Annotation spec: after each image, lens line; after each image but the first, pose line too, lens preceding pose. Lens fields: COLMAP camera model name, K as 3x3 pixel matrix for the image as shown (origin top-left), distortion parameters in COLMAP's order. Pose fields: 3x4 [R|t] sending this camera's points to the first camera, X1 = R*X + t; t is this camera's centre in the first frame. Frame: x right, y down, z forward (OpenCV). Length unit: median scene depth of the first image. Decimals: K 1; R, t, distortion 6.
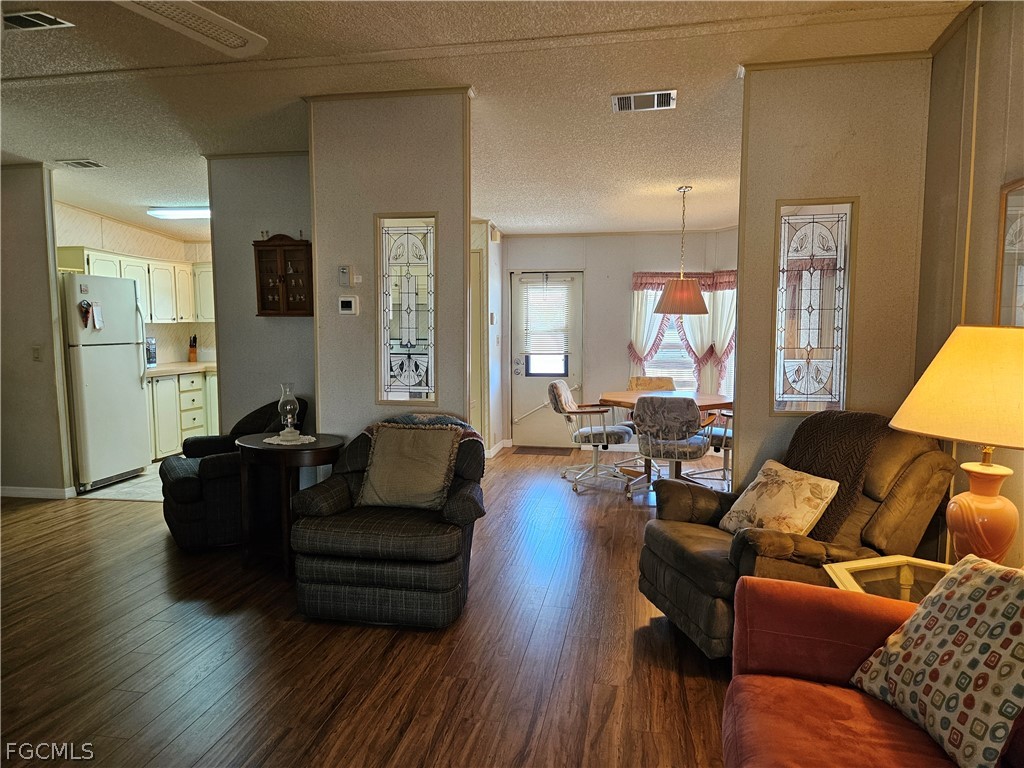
lens RADIAL K [[666.1, 0, 512.3], [0, 666.1, 382.5], [0, 0, 1]] dist [0.030981, -0.017120]
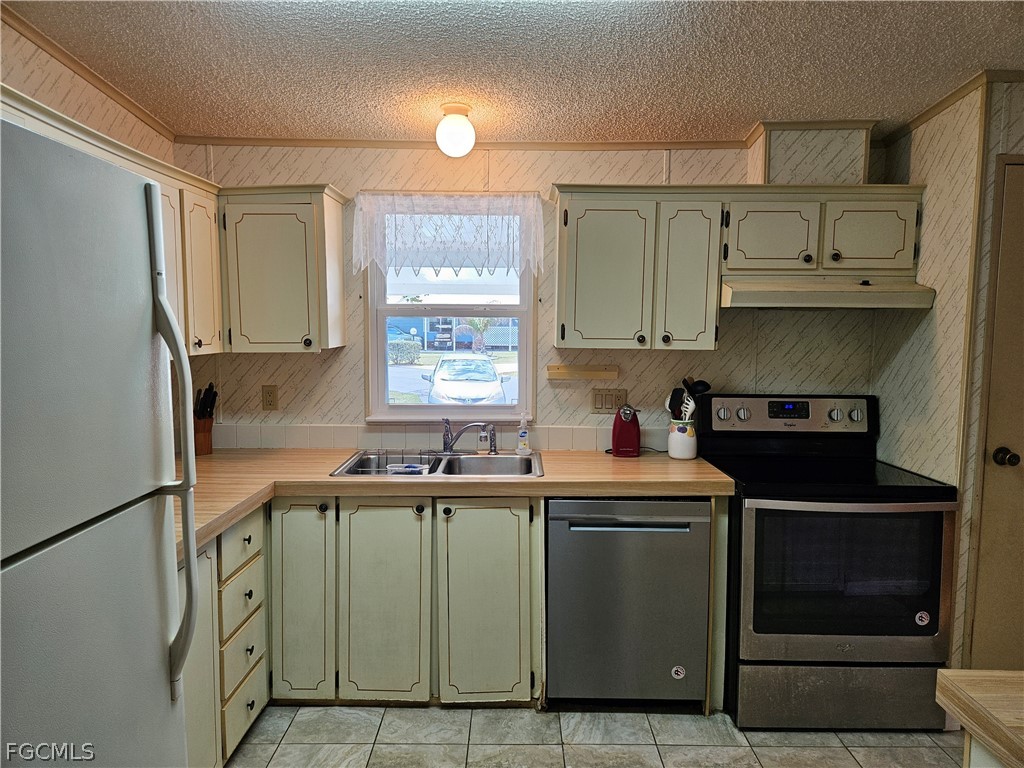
lens RADIAL K [[666.1, 0, 512.3], [0, 666.1, 386.3], [0, 0, 1]] dist [0.030981, -0.017120]
pose [[0.984497, -0.011998, 0.174990, -0.388789], [0.011637, 0.999928, 0.003088, -0.072133], [-0.175015, -0.001004, 0.984565, 0.622865]]
